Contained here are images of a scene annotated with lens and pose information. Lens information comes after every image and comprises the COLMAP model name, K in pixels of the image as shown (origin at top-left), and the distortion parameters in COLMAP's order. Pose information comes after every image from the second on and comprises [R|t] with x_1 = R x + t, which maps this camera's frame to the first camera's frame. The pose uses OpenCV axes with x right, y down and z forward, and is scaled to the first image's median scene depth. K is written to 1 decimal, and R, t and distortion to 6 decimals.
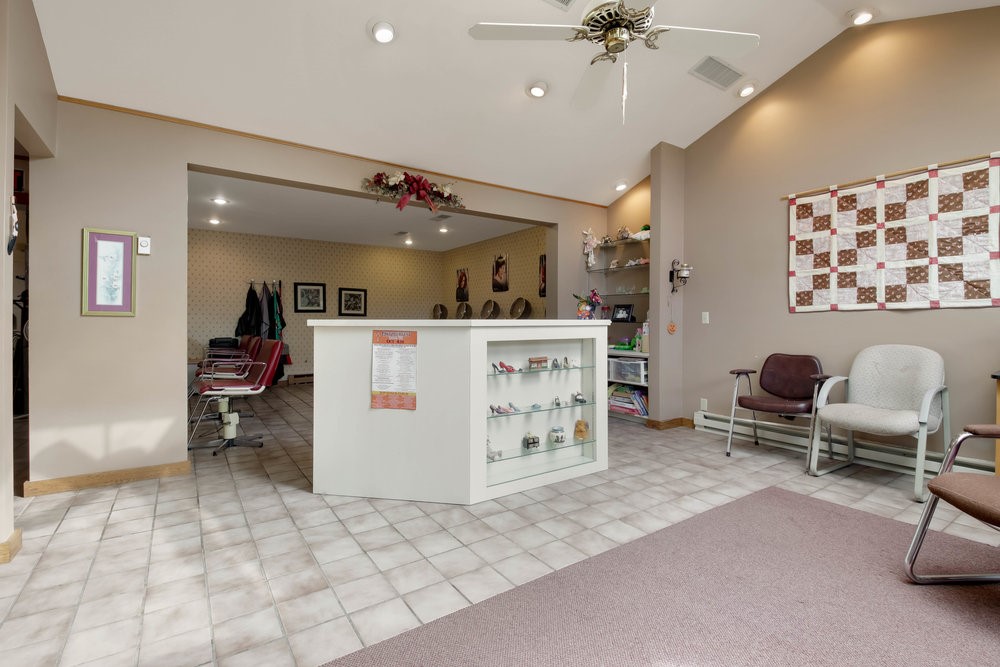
lens RADIAL K [[458.7, 0, 494.5], [0, 458.7, 325.1], [0, 0, 1]] dist [0.016282, -0.015654]
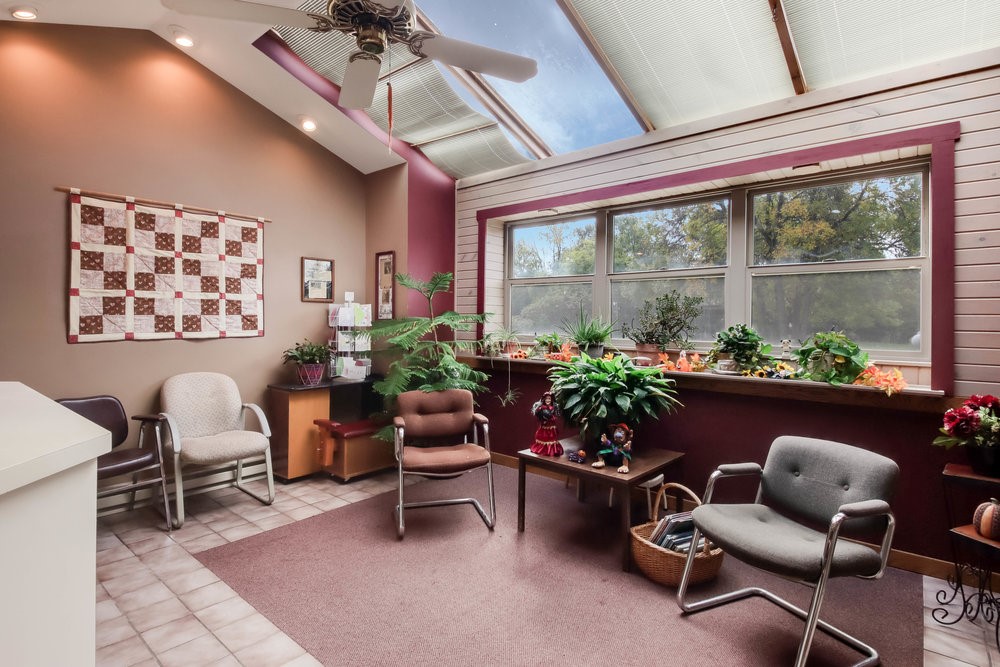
lens RADIAL K [[502.2, 0, 499.0], [0, 502.2, 317.6], [0, 0, 1]] dist [0.005067, -0.002178]
pose [[-0.269631, -0.000687, 0.962963, -0.376025], [-0.005312, 0.999986, -0.000774, -0.077819], [-0.962949, -0.005324, -0.269631, 0.588803]]
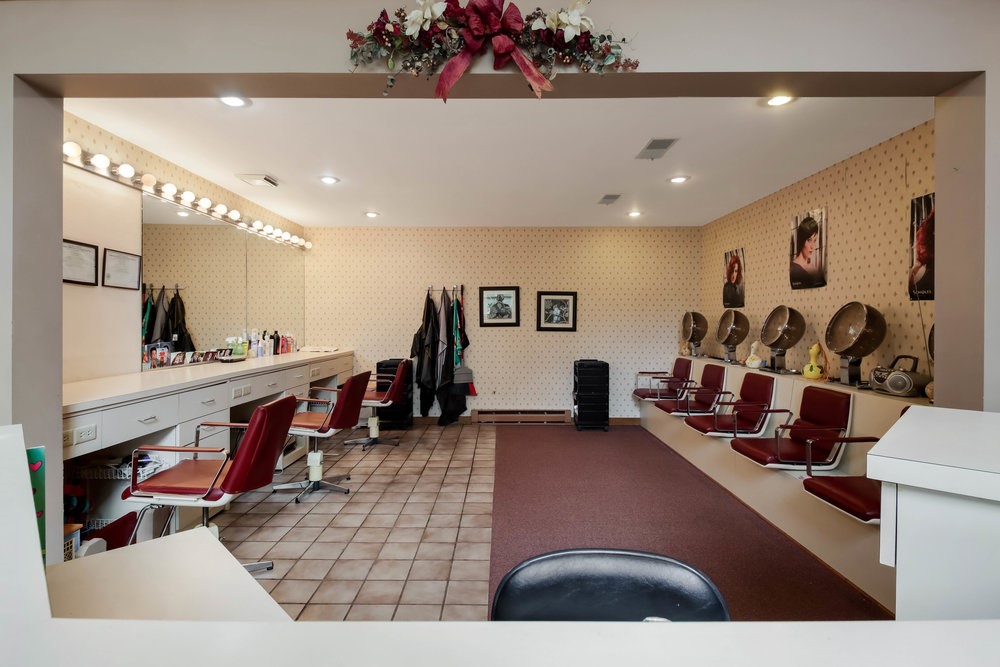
lens RADIAL K [[484.5, 0, 491.9], [0, 484.5, 328.8], [0, 0, 1]] dist [0.031974, -0.009866]
pose [[0.820516, 0.009417, -0.571545, 0.076352], [-0.005109, 0.999945, 0.009141, -0.067827], [0.571600, -0.004580, 0.820520, 0.769252]]
